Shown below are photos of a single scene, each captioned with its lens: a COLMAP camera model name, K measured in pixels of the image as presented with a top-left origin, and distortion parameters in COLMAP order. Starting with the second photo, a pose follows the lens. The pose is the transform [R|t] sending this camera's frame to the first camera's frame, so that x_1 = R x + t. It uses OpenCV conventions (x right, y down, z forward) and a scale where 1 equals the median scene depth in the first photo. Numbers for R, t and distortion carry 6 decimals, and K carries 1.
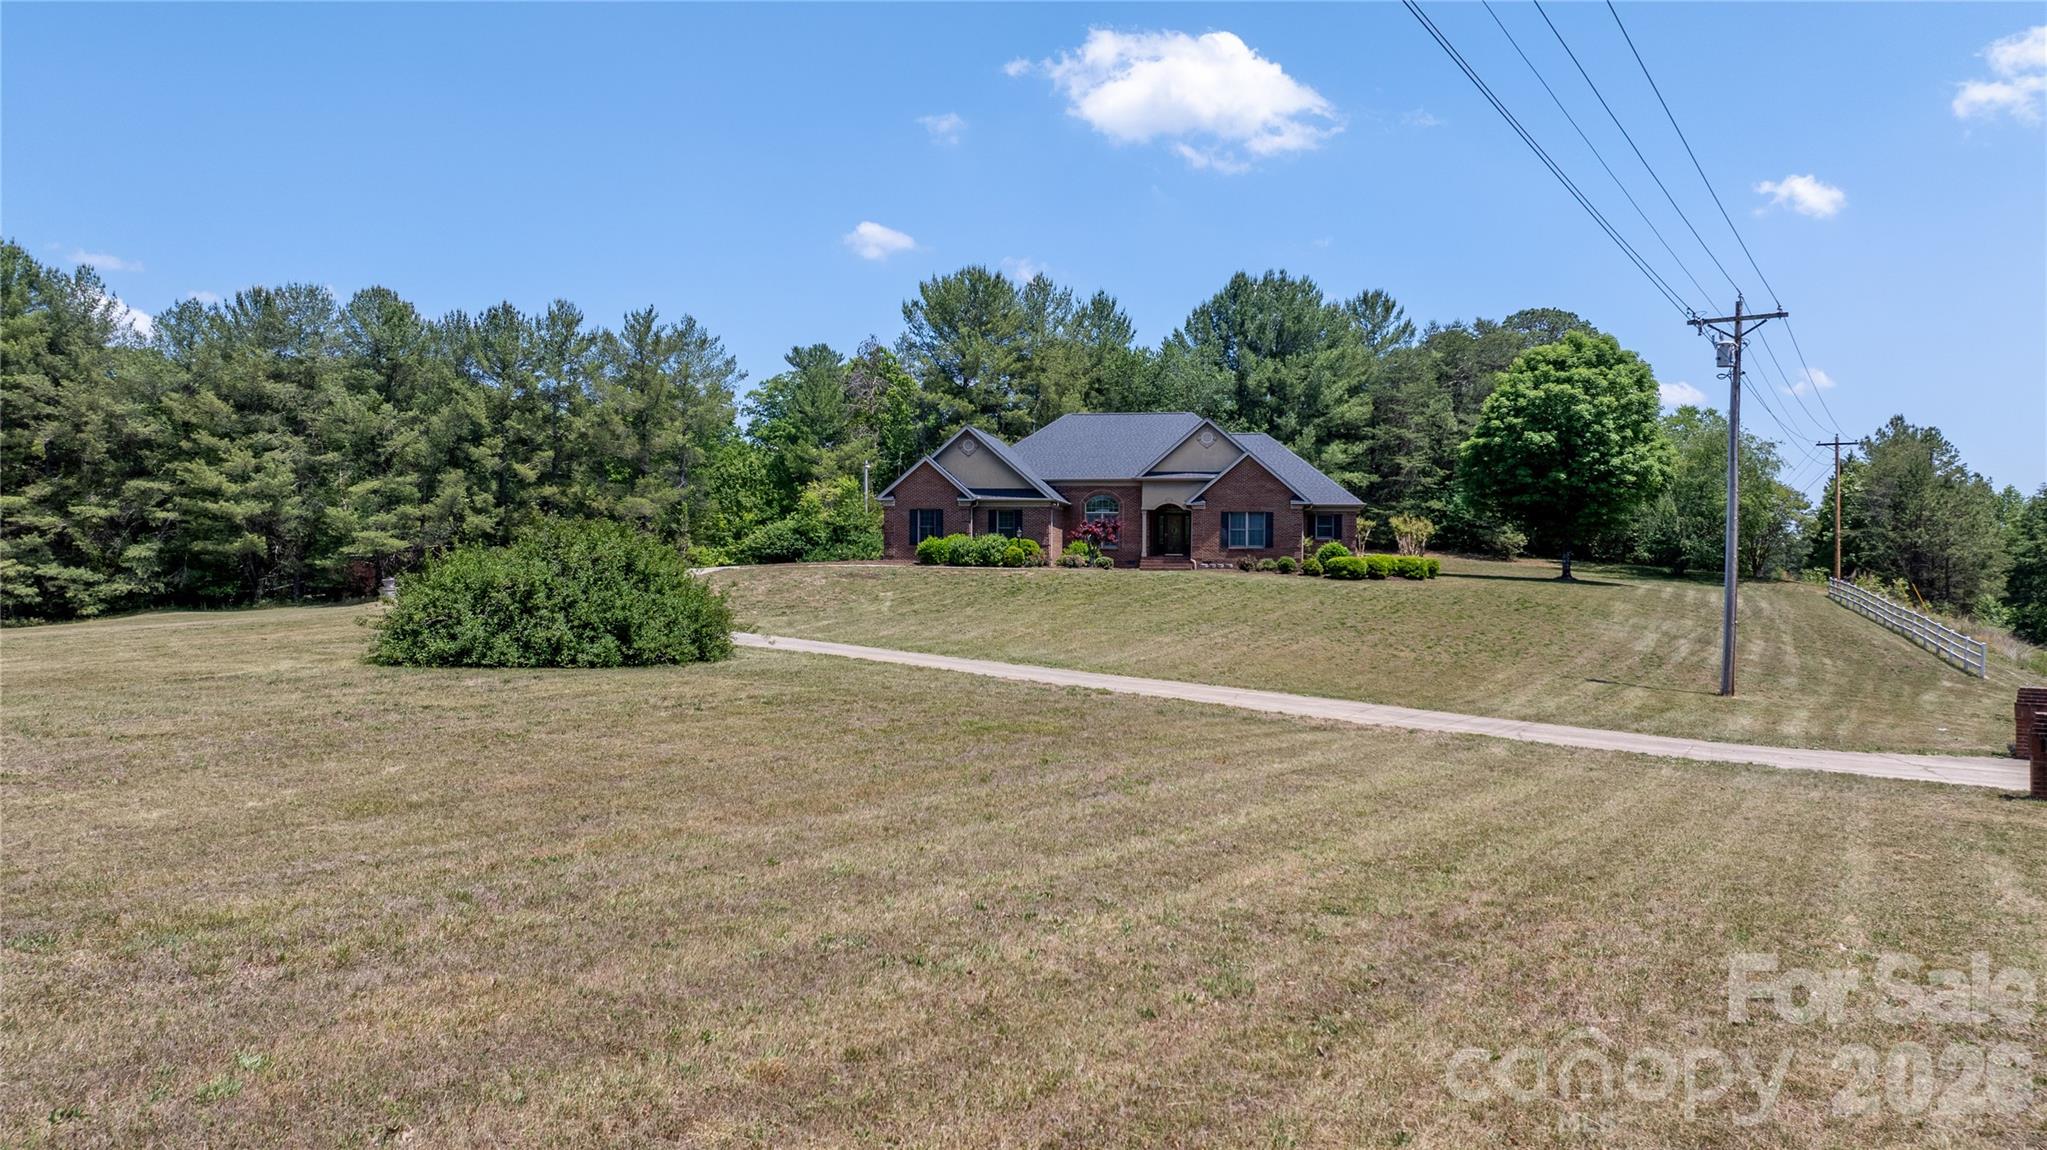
lens RADIAL K [[1420.8, 0, 1023.5], [0, 1420.8, 575.0], [0, 0, 1]] dist [0.030655, -0.084588]
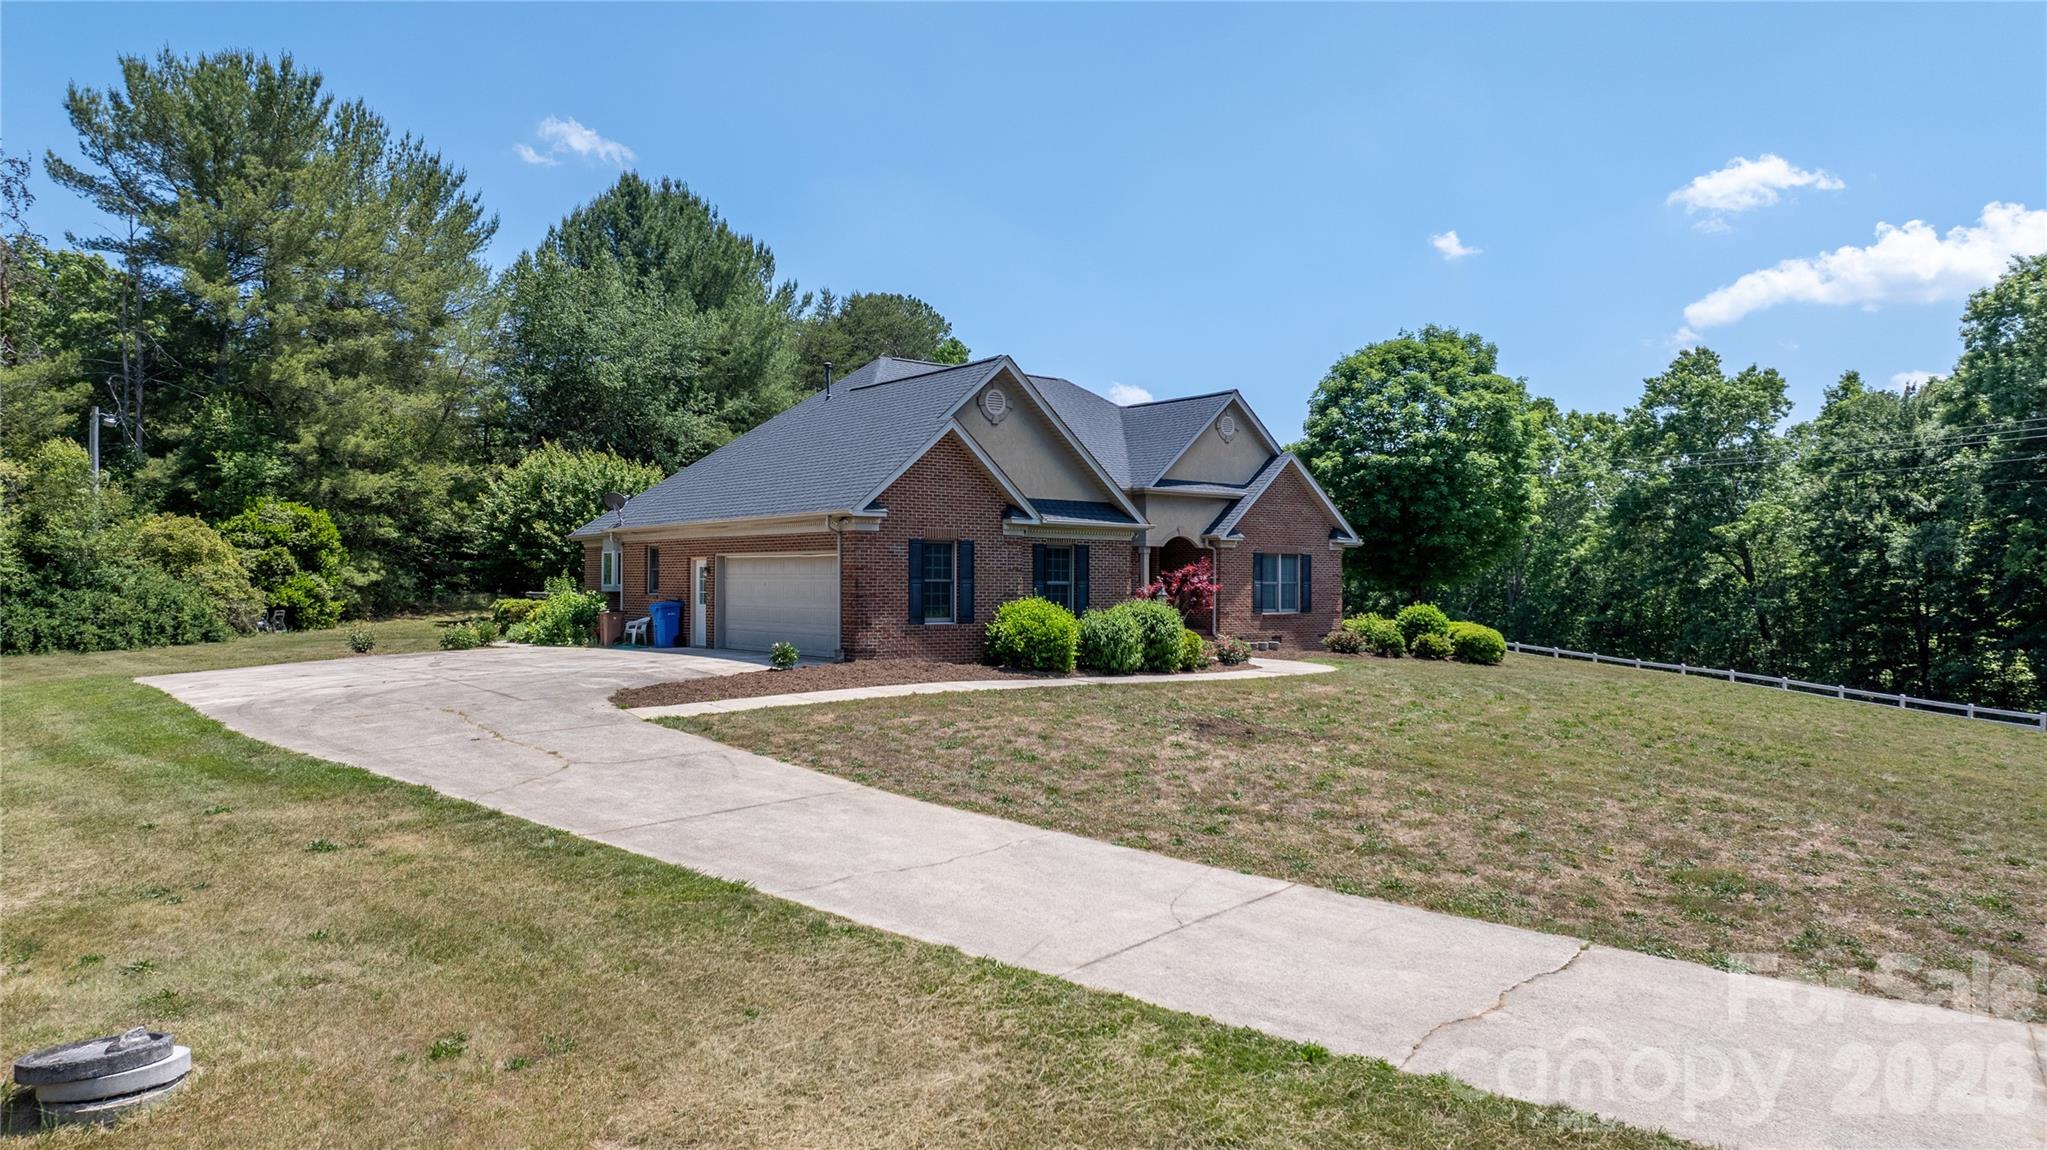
lens RADIAL K [[1420.8, 0, 1023.5], [0, 1420.8, 575.0], [0, 0, 1]] dist [0.030655, -0.084588]
pose [[0.662613, 0.001168, 0.748961, -0.363531], [0.002550, 0.999989, -0.003815, -0.032779], [-0.748958, 0.004438, 0.662603, 0.667853]]
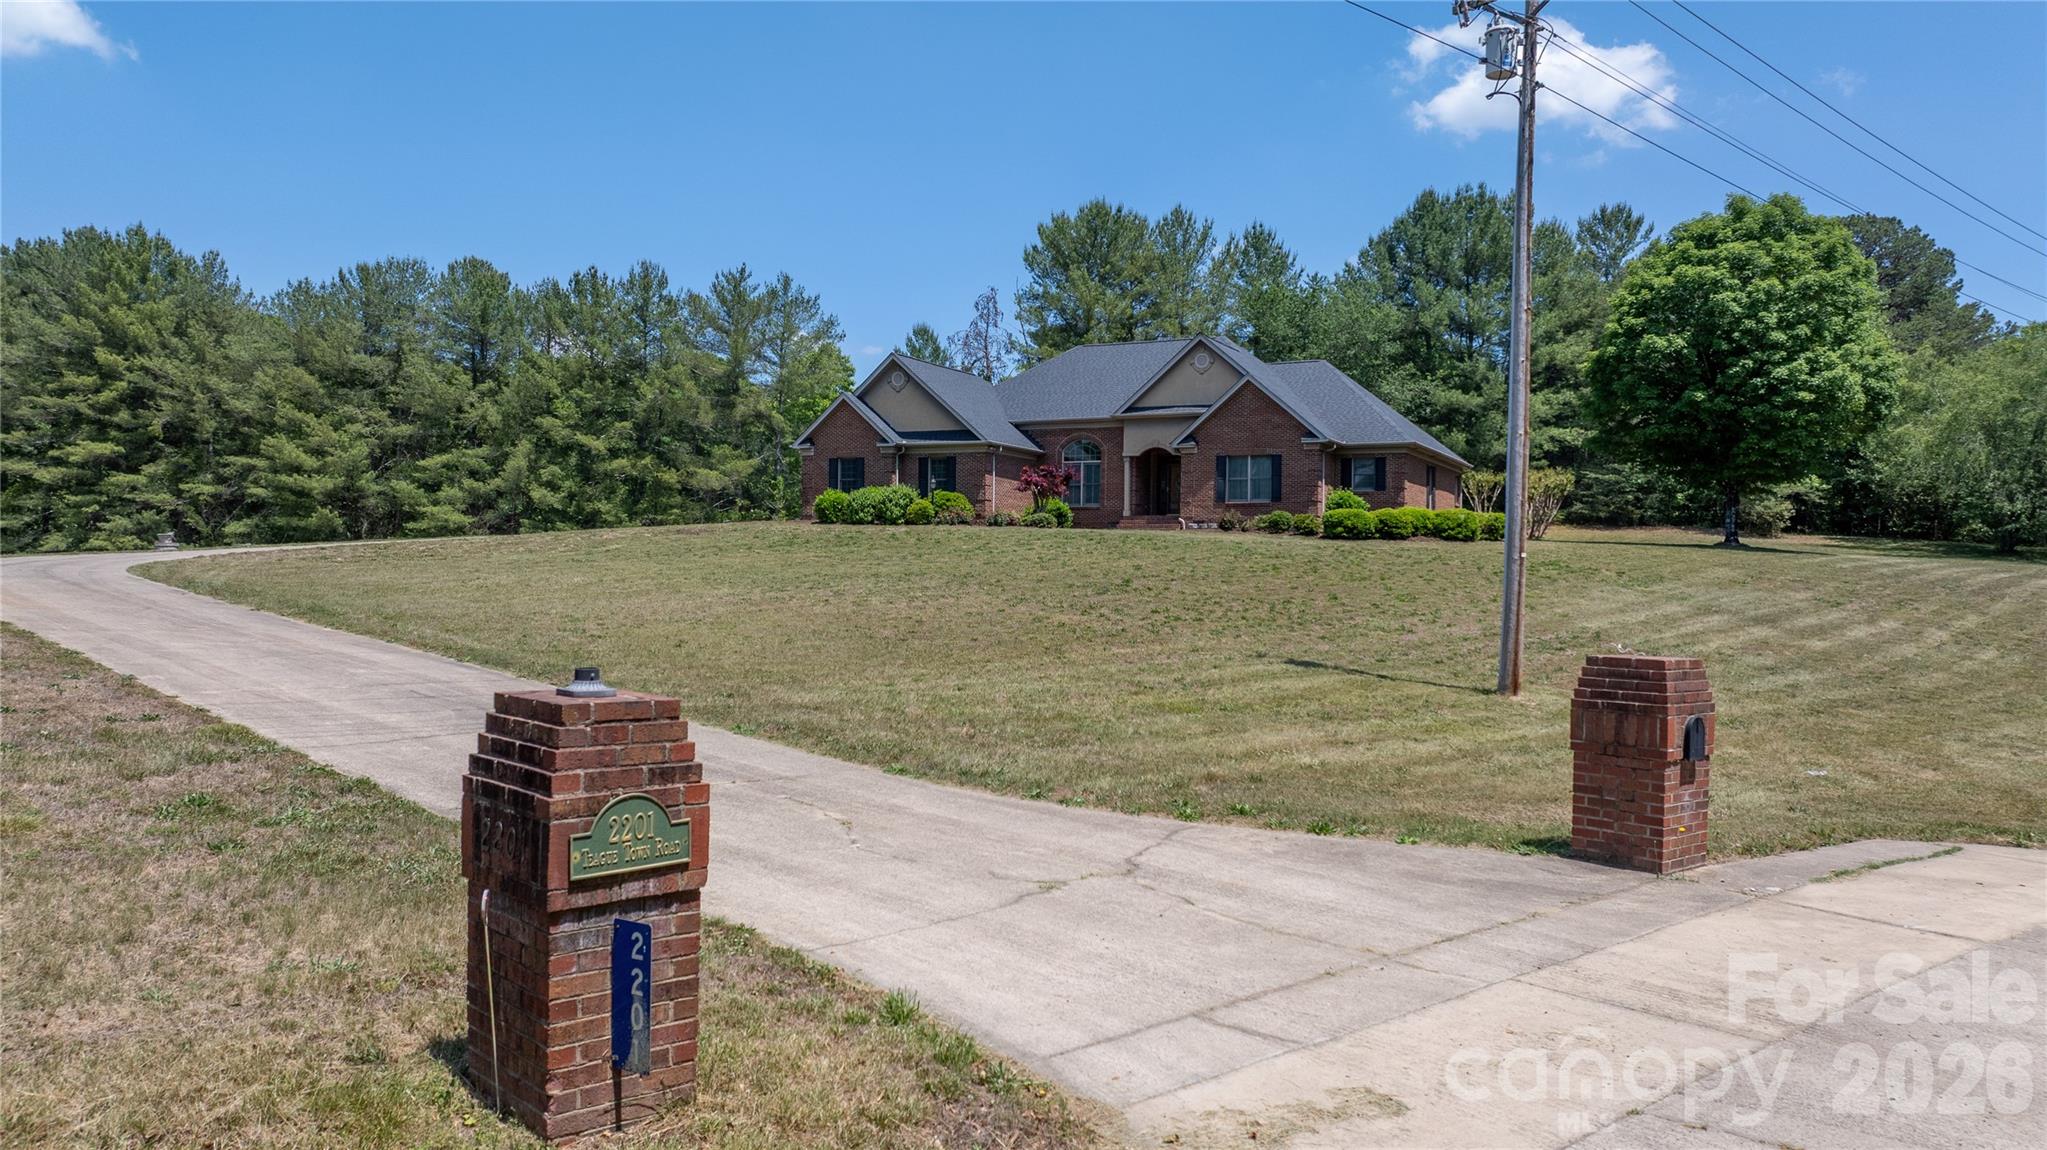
lens RADIAL K [[1420.8, 0, 1023.5], [0, 1420.8, 575.0], [0, 0, 1]] dist [0.030655, -0.084588]
pose [[0.962200, 0.003986, -0.272314, 0.244452], [-0.005010, 0.999983, -0.003063, 0.022368], [0.272297, 0.004312, 0.962204, 0.229719]]
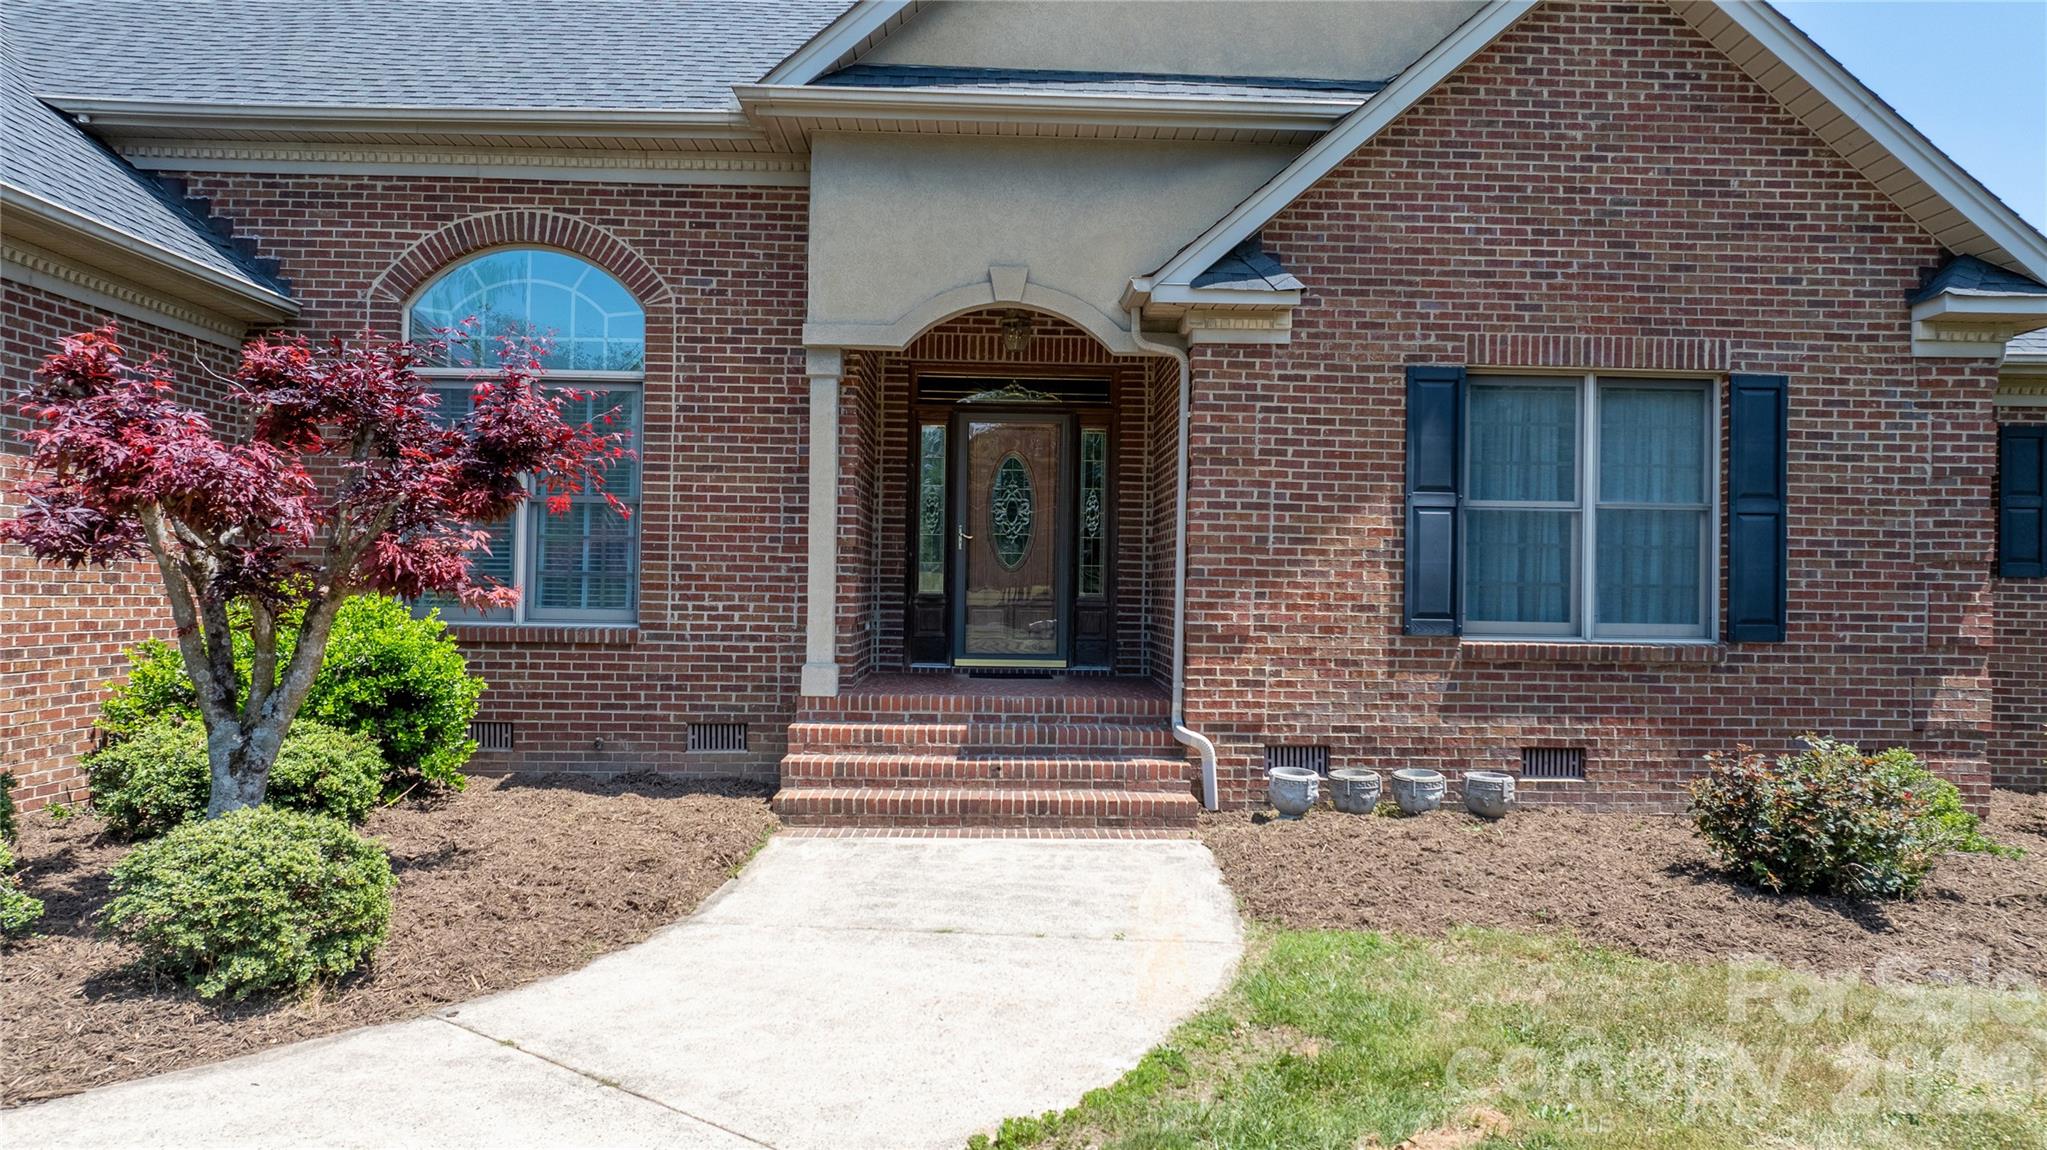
lens RADIAL K [[1420.8, 0, 1023.5], [0, 1420.8, 575.0], [0, 0, 1]] dist [0.030655, -0.084588]
pose [[0.973420, 0.008241, 0.228878, 0.072897], [-0.007446, 0.999963, -0.004335, -0.023954], [-0.228905, 0.002515, 0.973446, 0.865566]]
